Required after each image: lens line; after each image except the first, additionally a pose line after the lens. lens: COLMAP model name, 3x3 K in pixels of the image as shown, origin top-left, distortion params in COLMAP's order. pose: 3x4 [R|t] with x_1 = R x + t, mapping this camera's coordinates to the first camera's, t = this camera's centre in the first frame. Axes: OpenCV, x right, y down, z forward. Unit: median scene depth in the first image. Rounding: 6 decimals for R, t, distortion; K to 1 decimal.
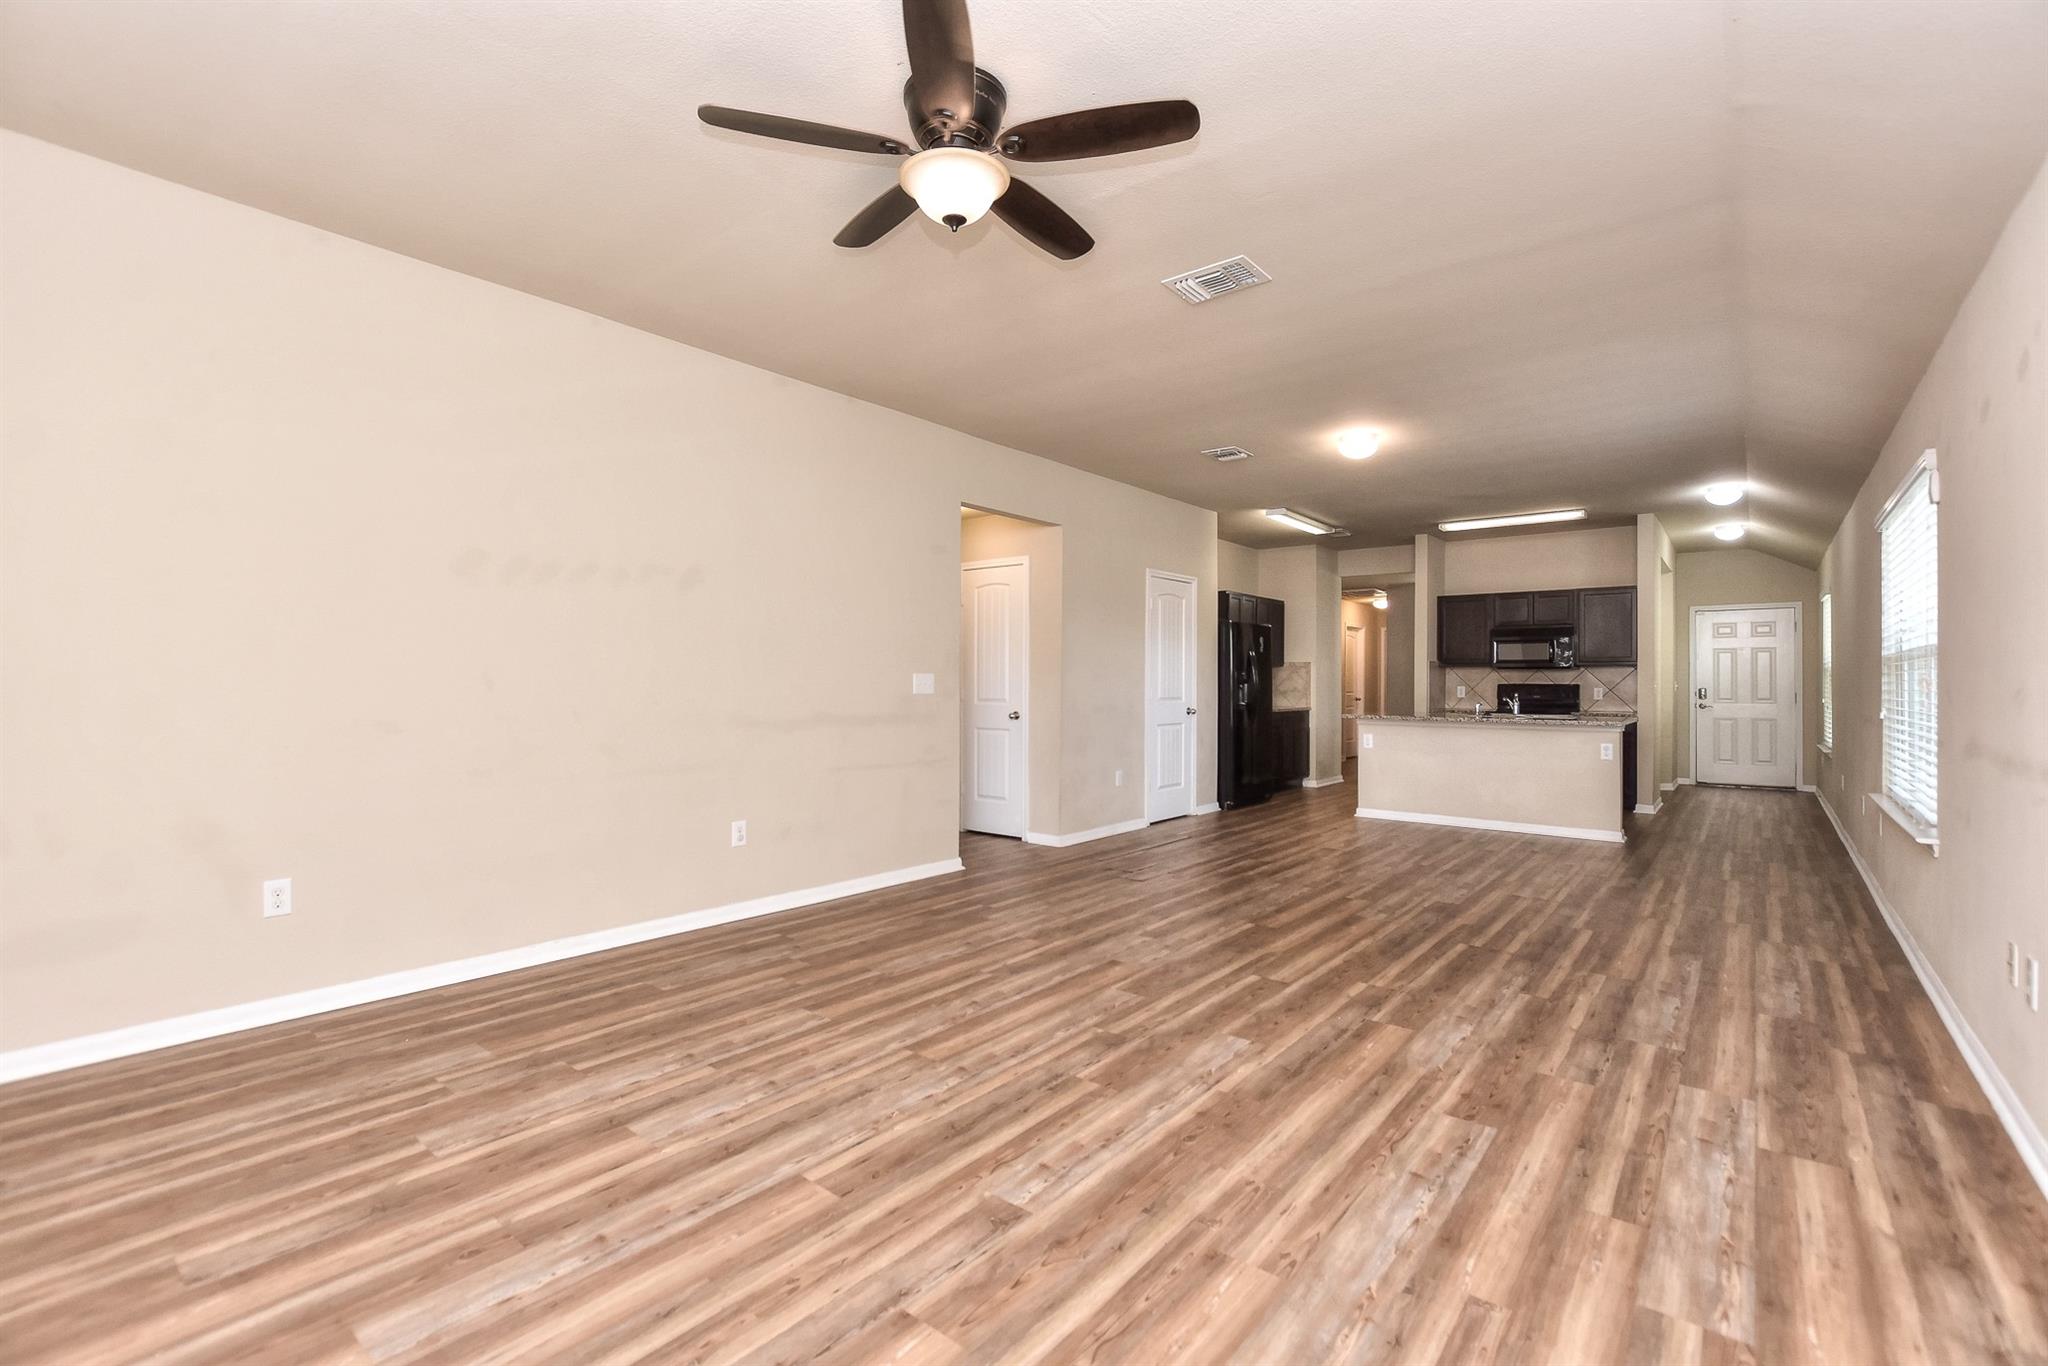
lens RADIAL K [[900.1, 0, 1014.1], [0, 900.1, 694.5], [0, 0, 1]] dist [-0.018627, -0.000691]
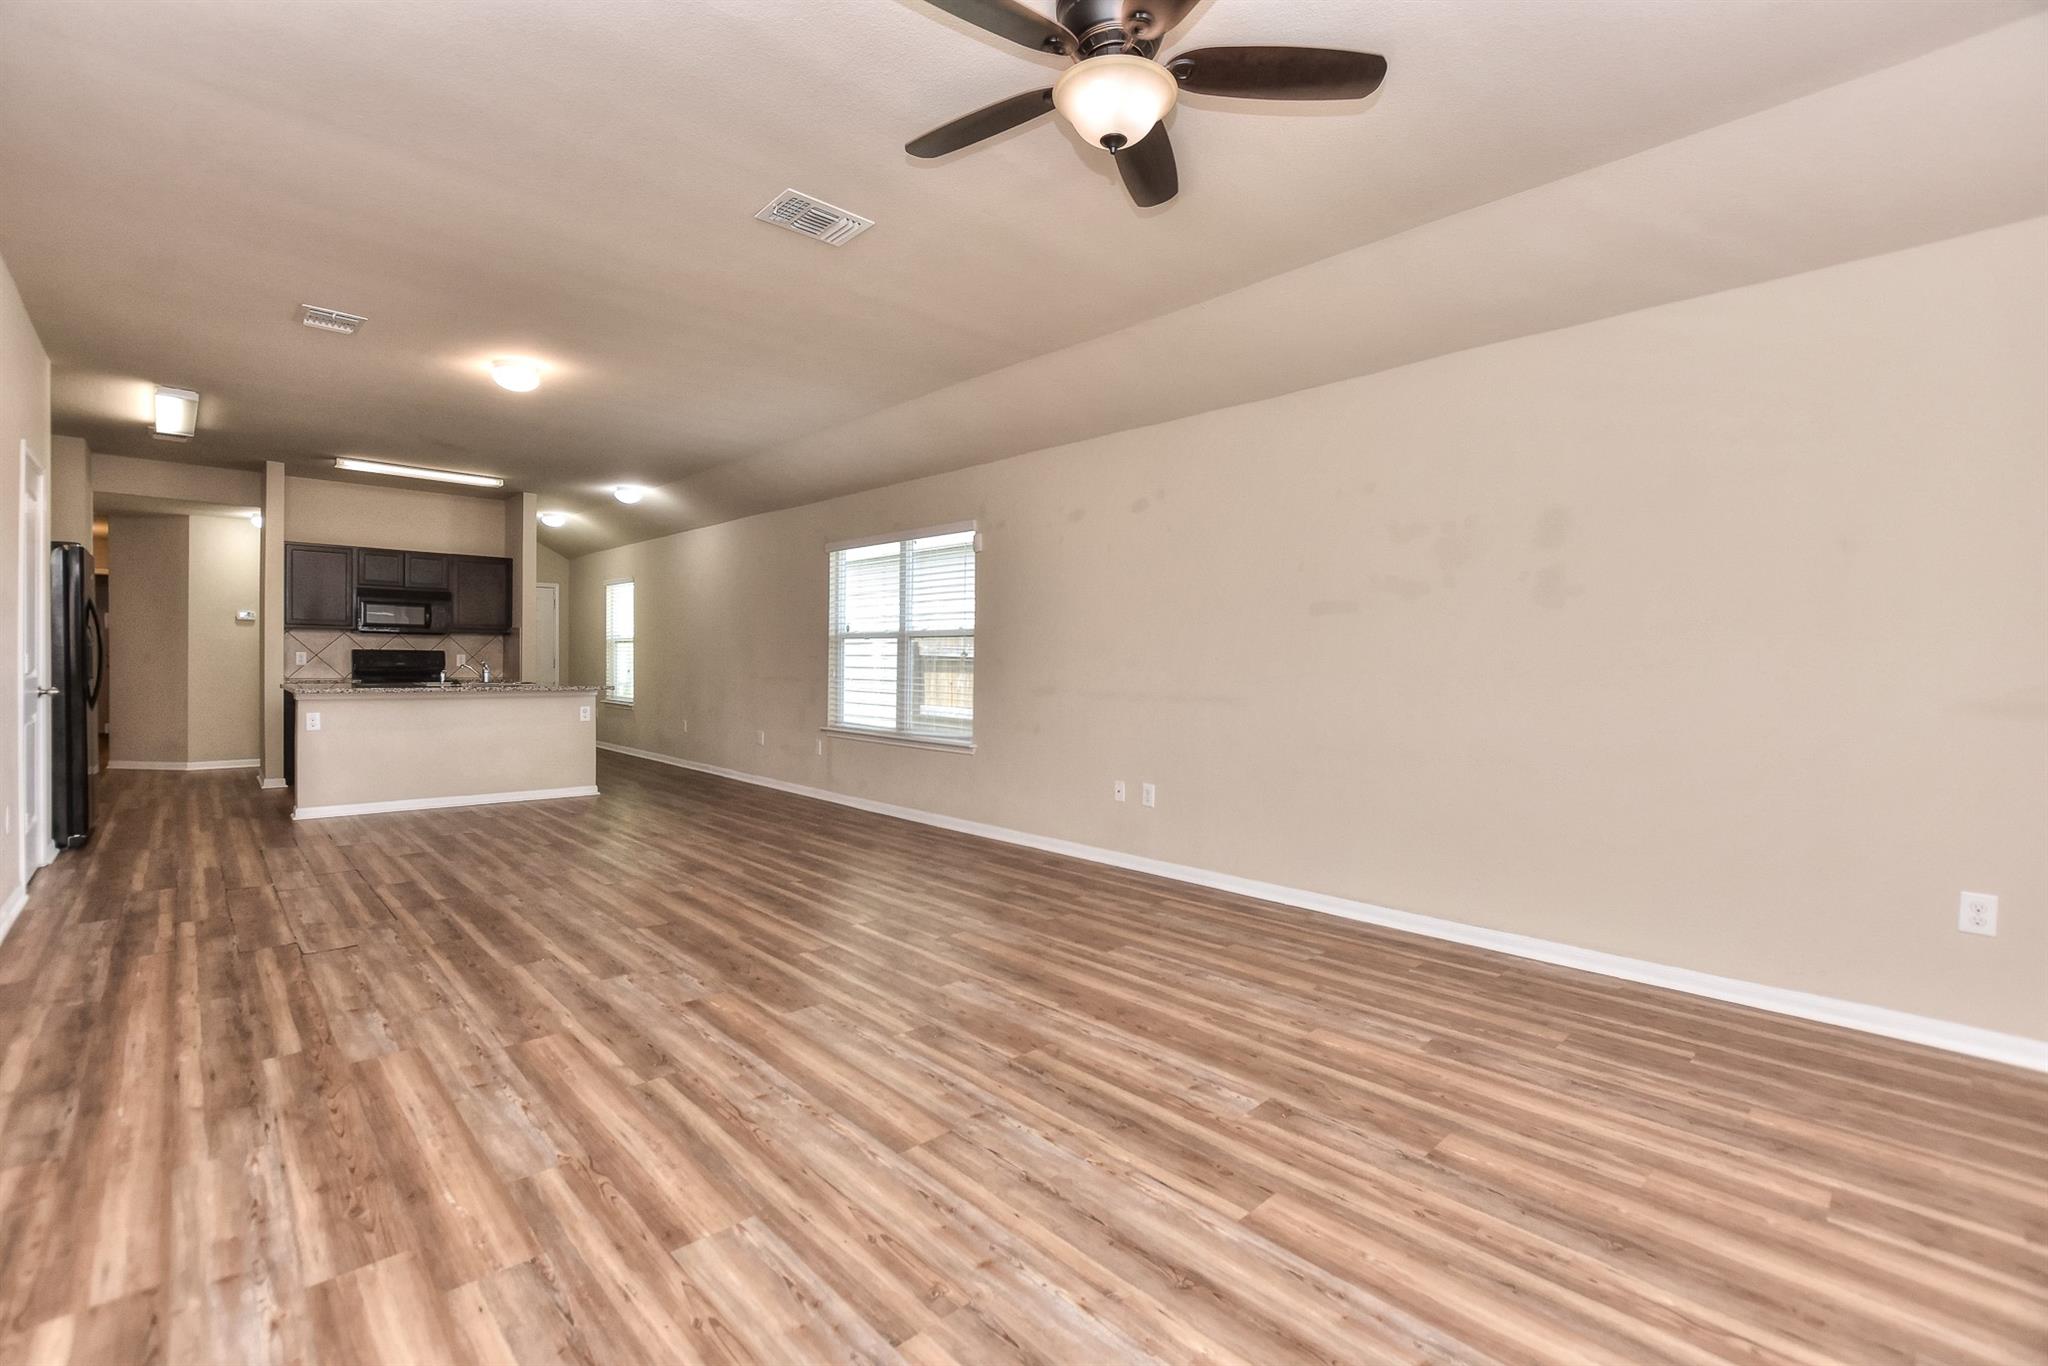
lens RADIAL K [[900.1, 0, 1014.1], [0, 900.1, 659.8], [0, 0, 1]] dist [-0.018627, -0.000691]
pose [[0.120578, -0.000181, 0.992704, -0.978640], [0.001146, 0.999999, 0.000044, -0.003553], [-0.992703, 0.001132, 0.120578, 0.971631]]
